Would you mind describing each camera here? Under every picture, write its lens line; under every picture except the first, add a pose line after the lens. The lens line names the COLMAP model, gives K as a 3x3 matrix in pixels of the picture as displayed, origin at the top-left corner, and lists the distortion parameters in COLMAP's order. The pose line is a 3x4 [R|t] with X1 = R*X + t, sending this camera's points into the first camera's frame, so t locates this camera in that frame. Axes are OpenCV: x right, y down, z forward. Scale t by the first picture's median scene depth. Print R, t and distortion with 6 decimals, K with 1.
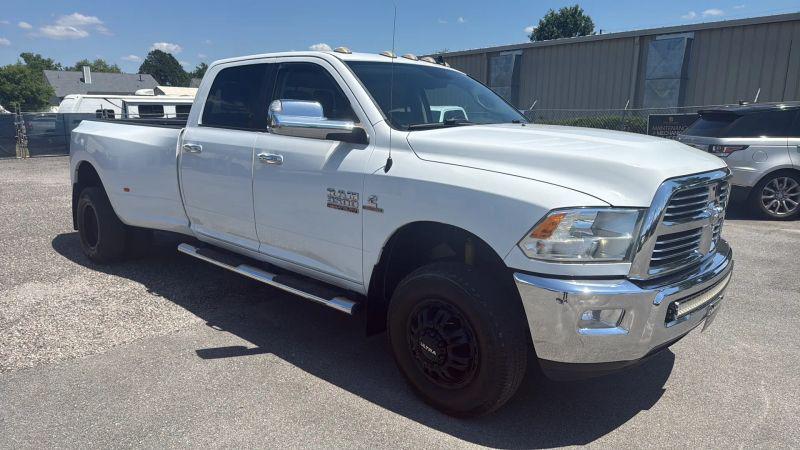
lens RADIAL K [[543.2, 0, 407.9], [0, 543.2, 224.1], [0, 0, 1]] dist [0.058128, -0.068024]
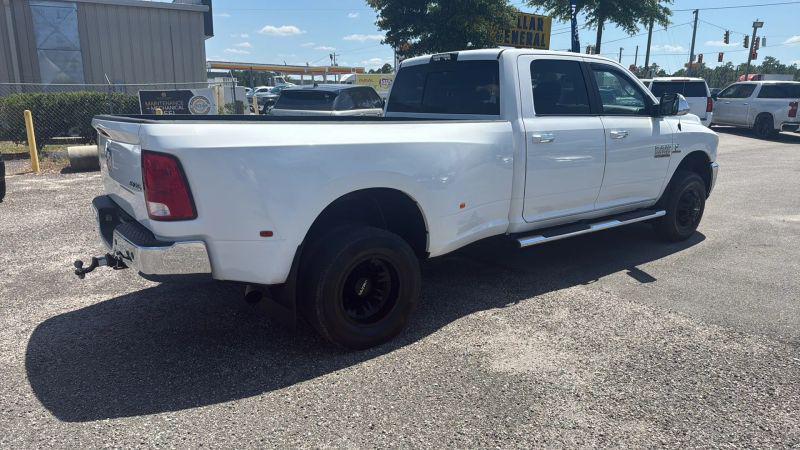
lens RADIAL K [[538.8, 0, 400.0], [0, 538.8, 225.0], [0, 0, 1]] dist [0.083365, -0.098806]
pose [[0.199667, -0.242855, 0.949292, -1.755797], [0.188736, 0.960190, 0.205945, -0.293067], [-0.961515, 0.138045, 0.237554, 1.257245]]
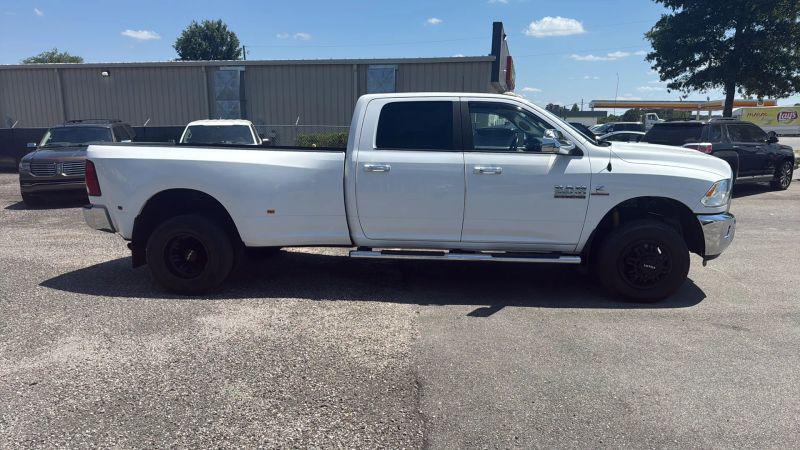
lens RADIAL K [[543.3, 0, 402.4], [0, 543.3, 223.9], [0, 0, 1]] dist [0.058393, -0.074292]
pose [[0.788509, -0.115399, 0.604099, -1.313495], [0.126645, 0.991655, 0.024129, -0.045722], [-0.601842, 0.057480, 0.796544, 0.026345]]
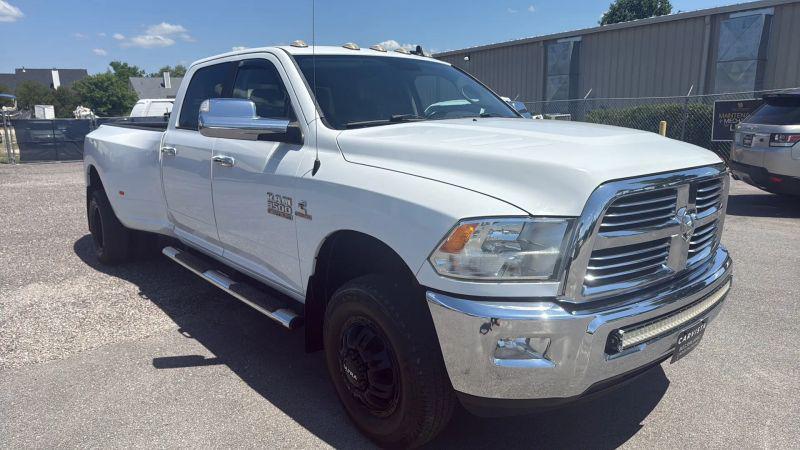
lens RADIAL K [[546.8, 0, 400.0], [0, 546.8, 225.0], [0, 0, 1]] dist [0.036019, -0.038757]
pose [[0.990309, -0.000698, -0.138879, 0.188443], [0.002052, 0.999952, 0.009602, -0.016982], [0.138866, -0.009794, 0.990263, 0.091721]]
